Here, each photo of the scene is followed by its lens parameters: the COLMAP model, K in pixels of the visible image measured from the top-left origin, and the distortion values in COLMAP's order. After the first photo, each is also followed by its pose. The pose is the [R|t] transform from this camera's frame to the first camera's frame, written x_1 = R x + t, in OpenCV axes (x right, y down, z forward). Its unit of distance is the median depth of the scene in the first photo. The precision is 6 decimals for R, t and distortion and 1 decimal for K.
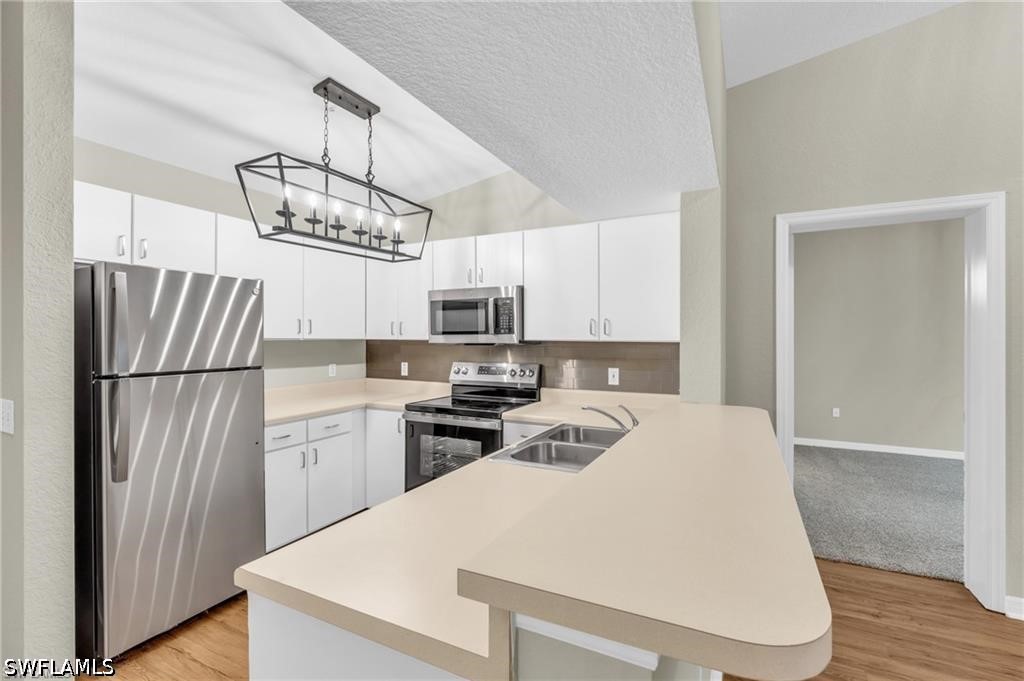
lens RADIAL K [[454.7, 0, 536.7], [0, 454.7, 339.4], [0, 0, 1]] dist [-0.004033, -0.000526]
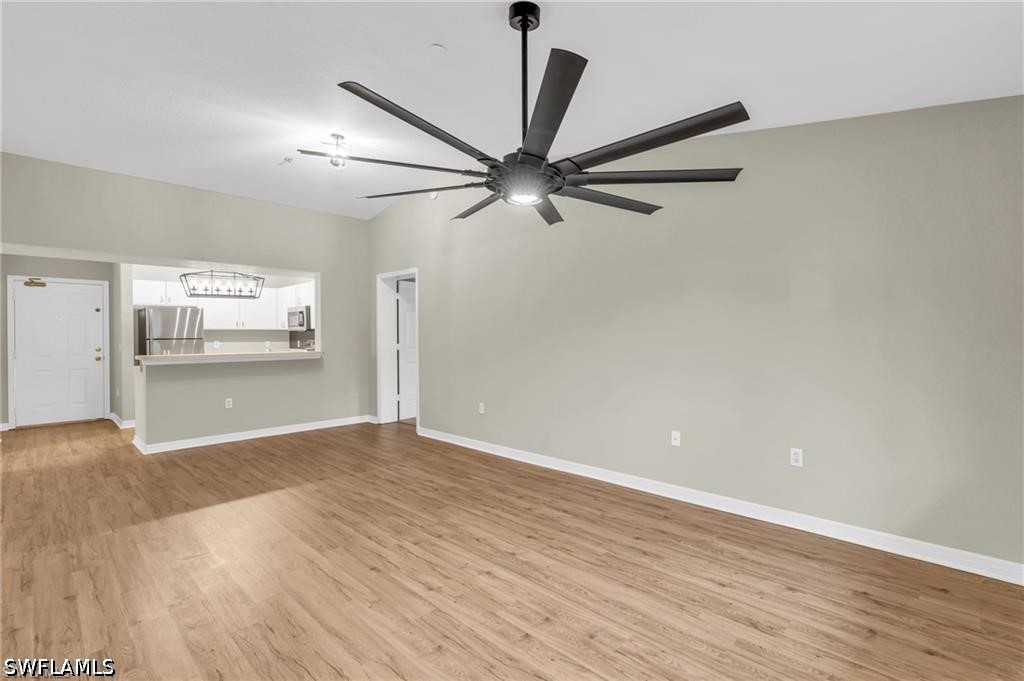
lens RADIAL K [[466.0, 0, 544.2], [0, 466.0, 338.0], [0, 0, 1]] dist [-0.000518, 0.000445]
pose [[0.959505, -0.004948, -0.281649, 1.880906], [0.006849, 0.999960, 0.005766, 0.044982], [0.281609, -0.007462, 0.959500, -0.998775]]
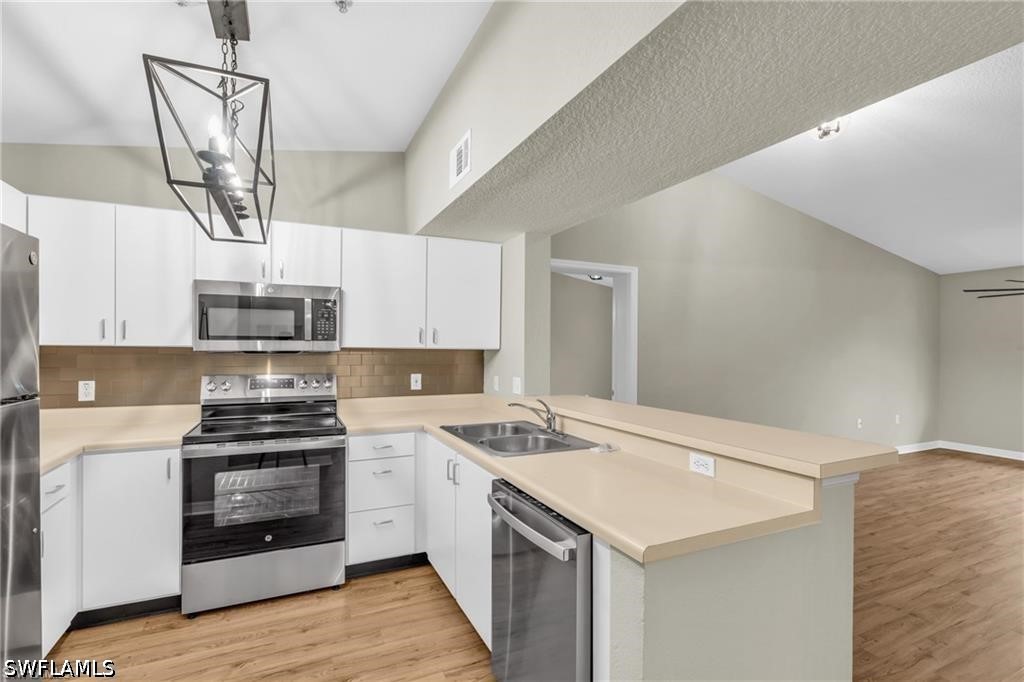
lens RADIAL K [[454.1, 0, 506.7], [0, 454.1, 348.8], [0, 0, 1]] dist [-0.003330, 0.000923]
pose [[0.642893, 0.000125, 0.765956, -0.555811], [-0.004627, 0.999982, 0.003721, -0.000532], [-0.765942, -0.005936, 0.642882, 0.170764]]
